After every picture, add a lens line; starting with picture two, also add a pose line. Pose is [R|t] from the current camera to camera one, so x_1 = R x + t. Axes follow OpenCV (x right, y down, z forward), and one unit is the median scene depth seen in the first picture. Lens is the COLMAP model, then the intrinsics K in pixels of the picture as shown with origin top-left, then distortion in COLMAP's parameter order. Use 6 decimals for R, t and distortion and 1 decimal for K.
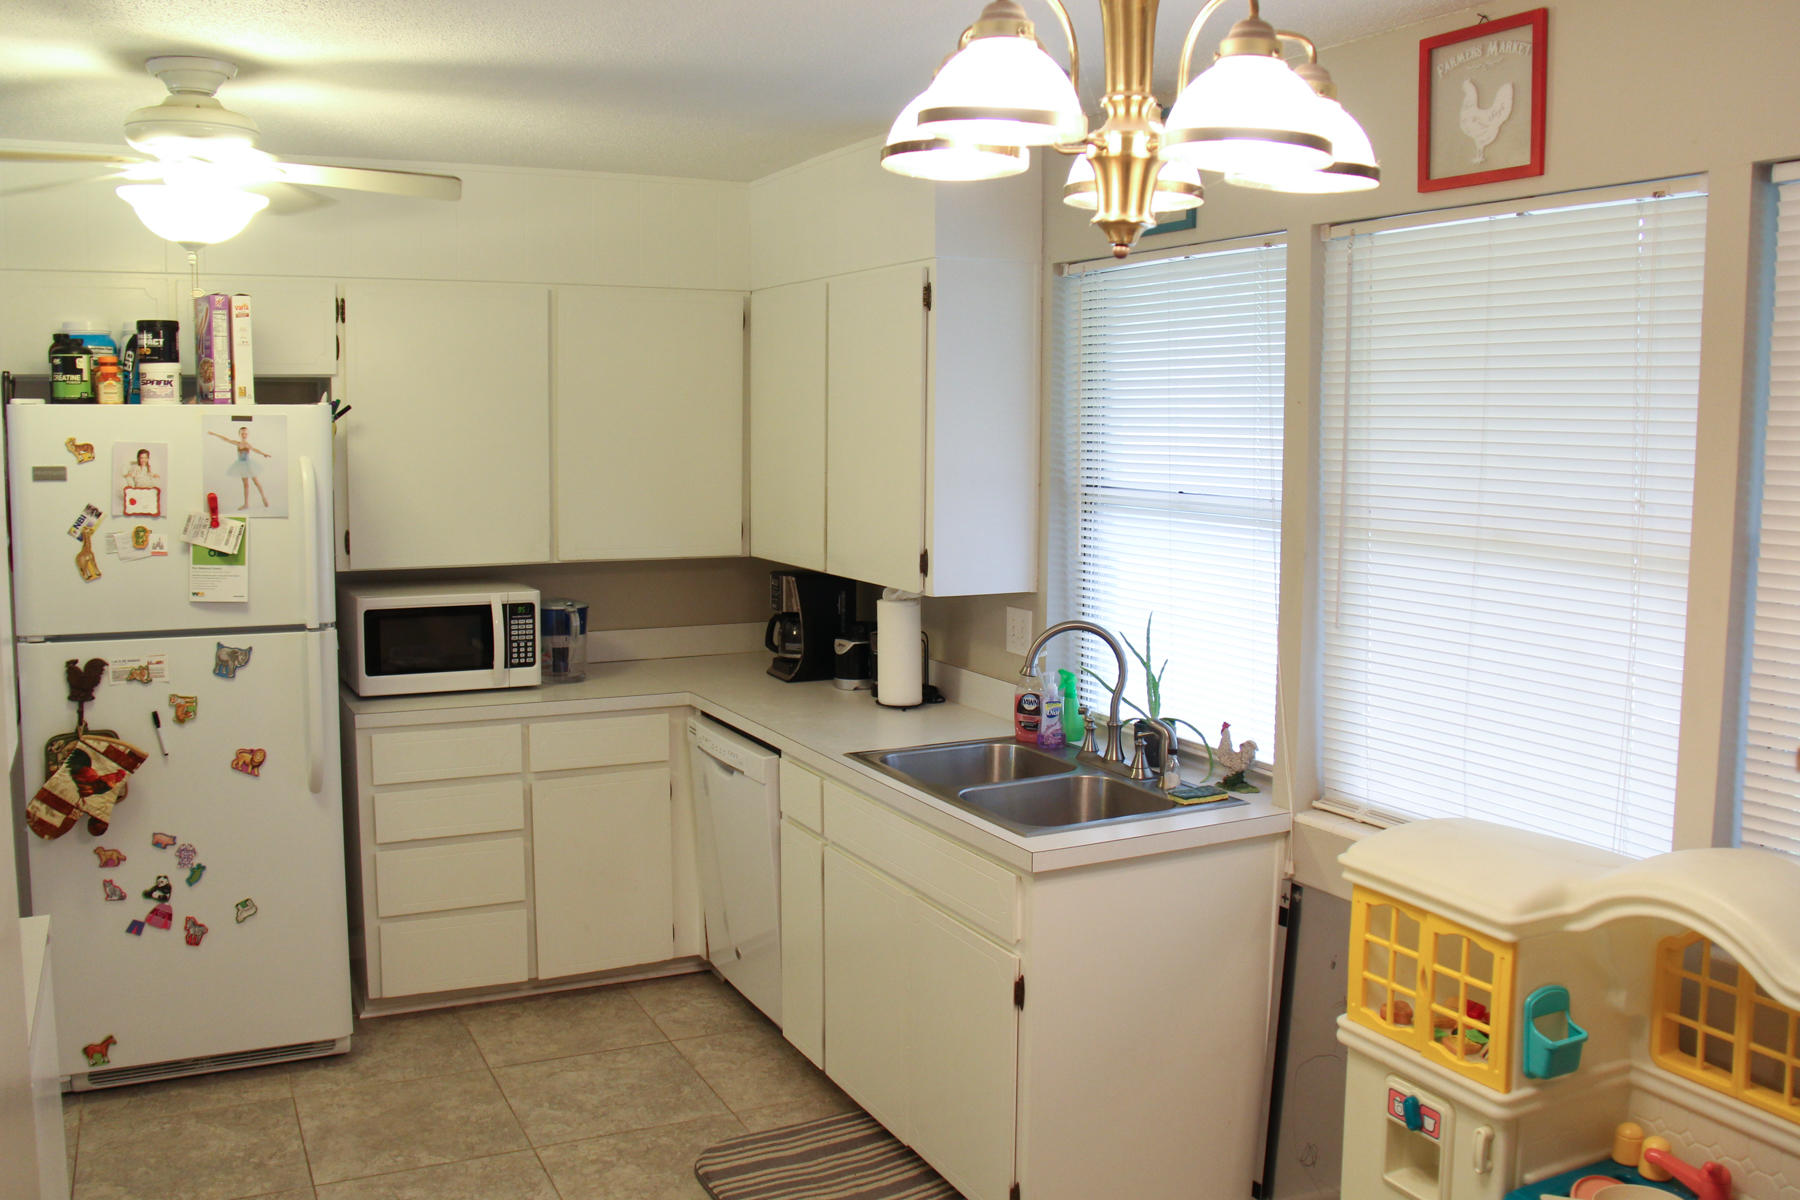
lens RADIAL K [[1562.8, 0, 896.7], [0, 1562.8, 586.8], [0, 0, 1]] dist [-0.181118, 0.157492]
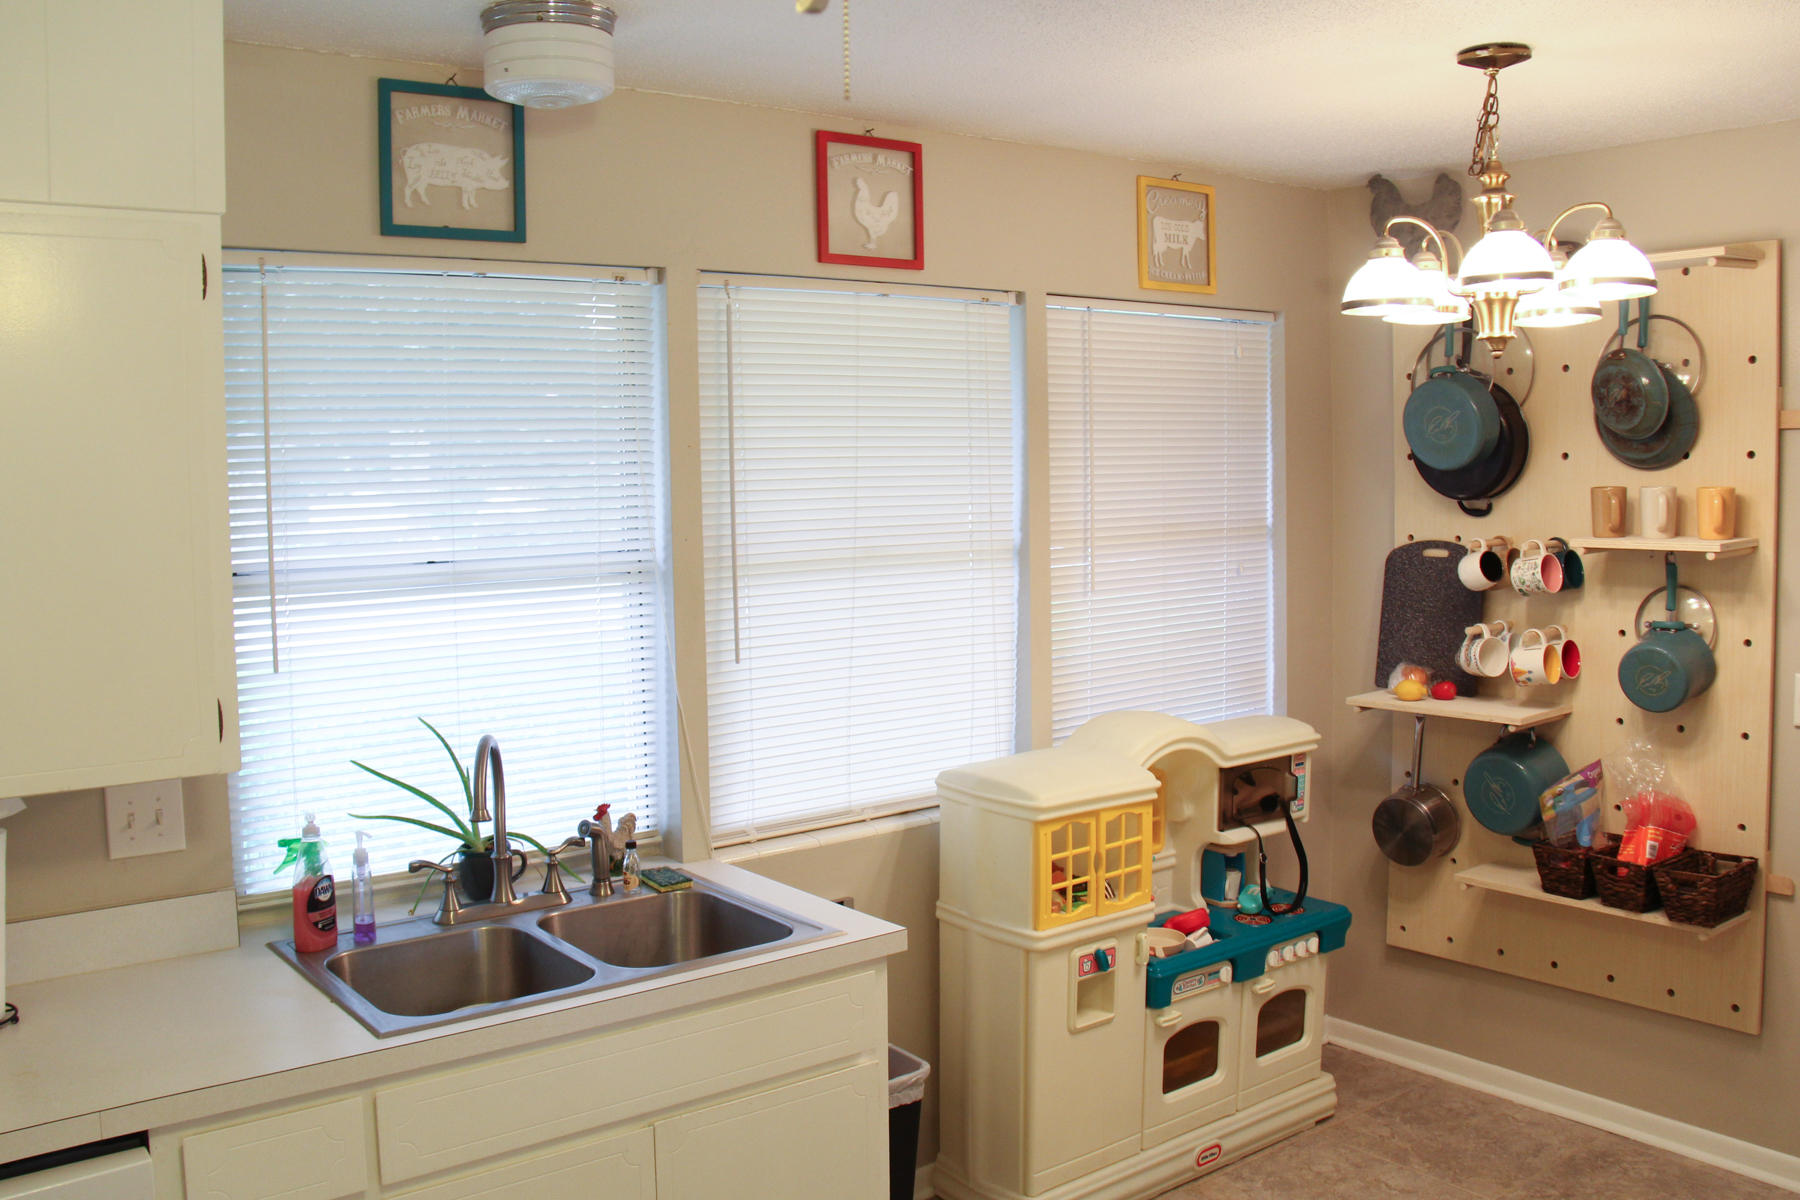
lens RADIAL K [[1562.8, 0, 820.4], [0, 1562.8, 585.8], [0, 0, 1]] dist [-0.181118, 0.157492]
pose [[-0.150856, -0.077818, 0.985488, -0.896858], [0.128484, 0.986898, 0.097597, -0.143400], [-0.980171, 0.141342, -0.138881, 1.295857]]
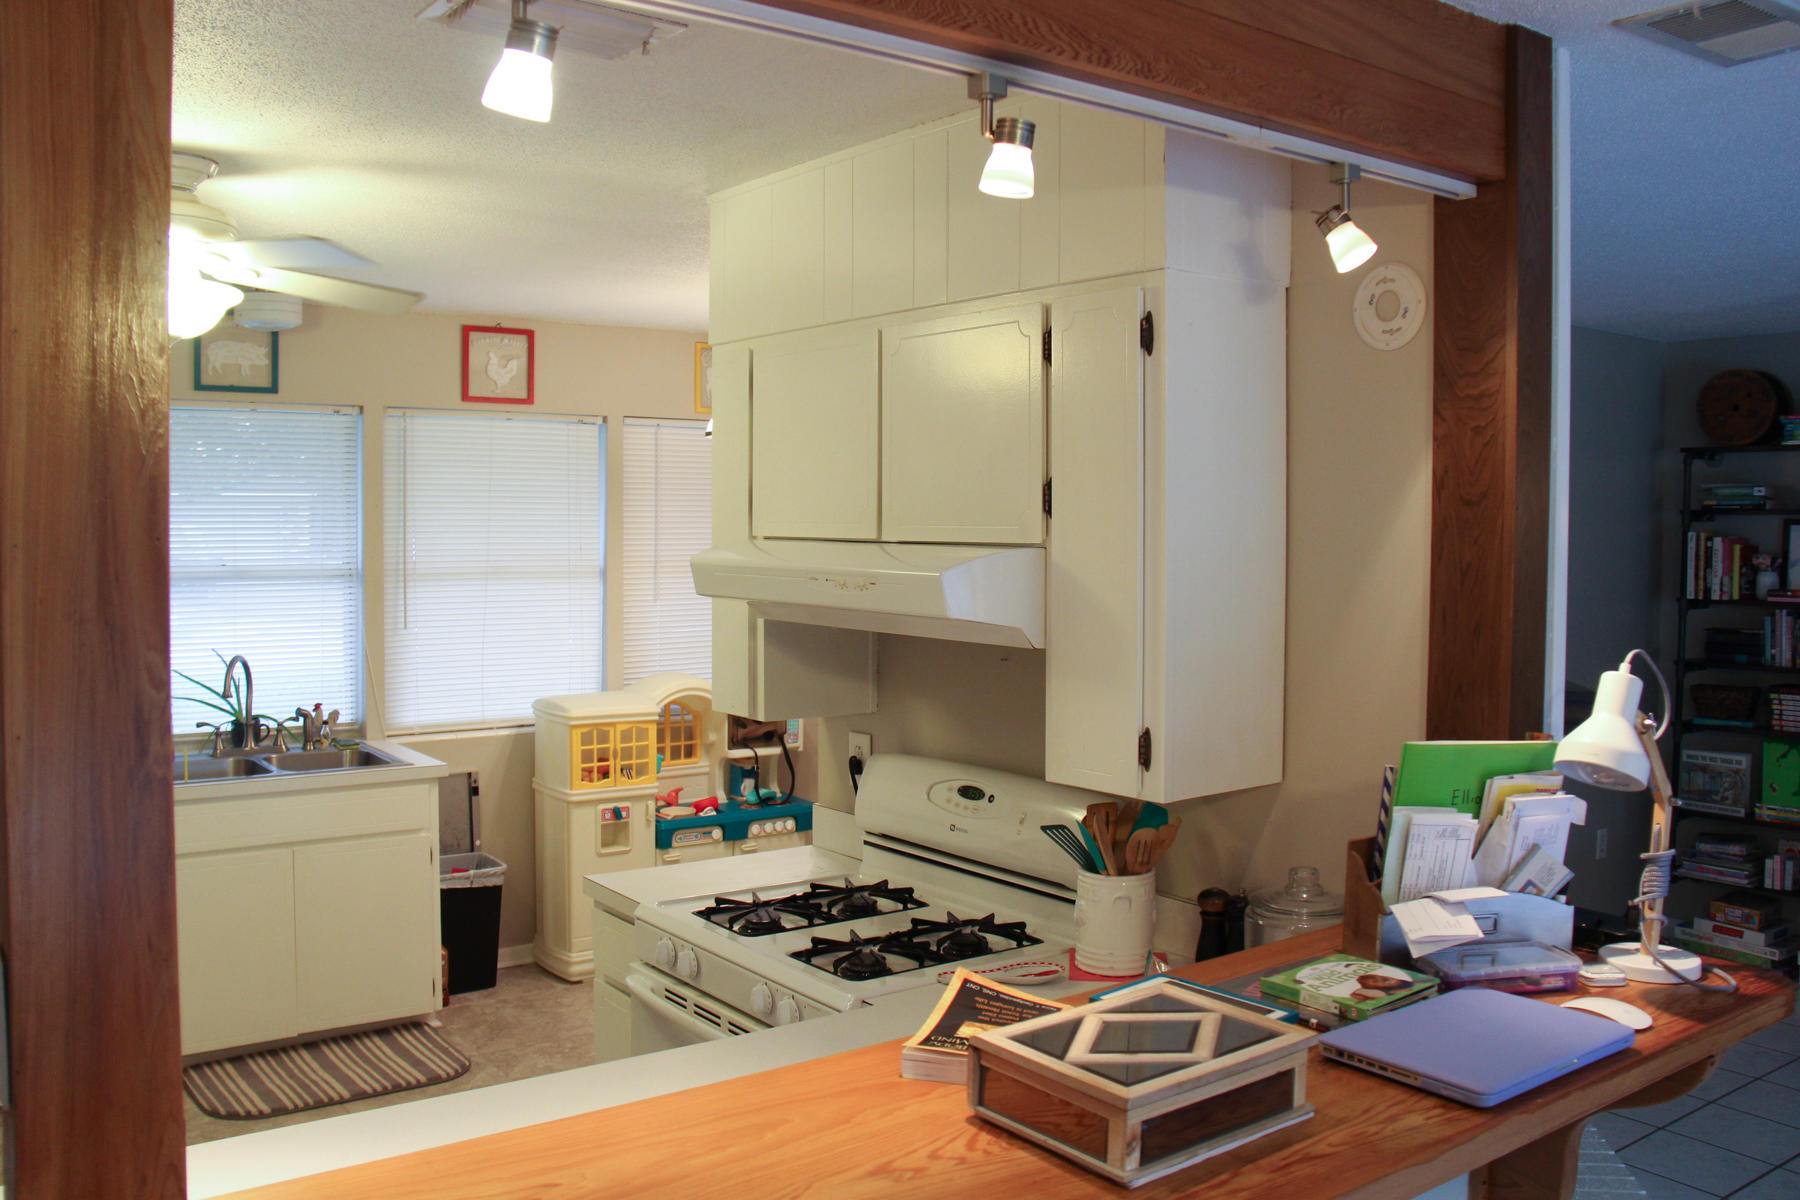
lens RADIAL K [[1562.8, 0, 901.0], [0, 1562.8, 600.2], [0, 0, 1]] dist [-0.181118, 0.157492]
pose [[-0.153061, -0.057272, 0.986556, -1.899710], [0.101610, 0.992116, 0.073360, -0.097118], [-0.982979, 0.111473, -0.146035, 0.820781]]
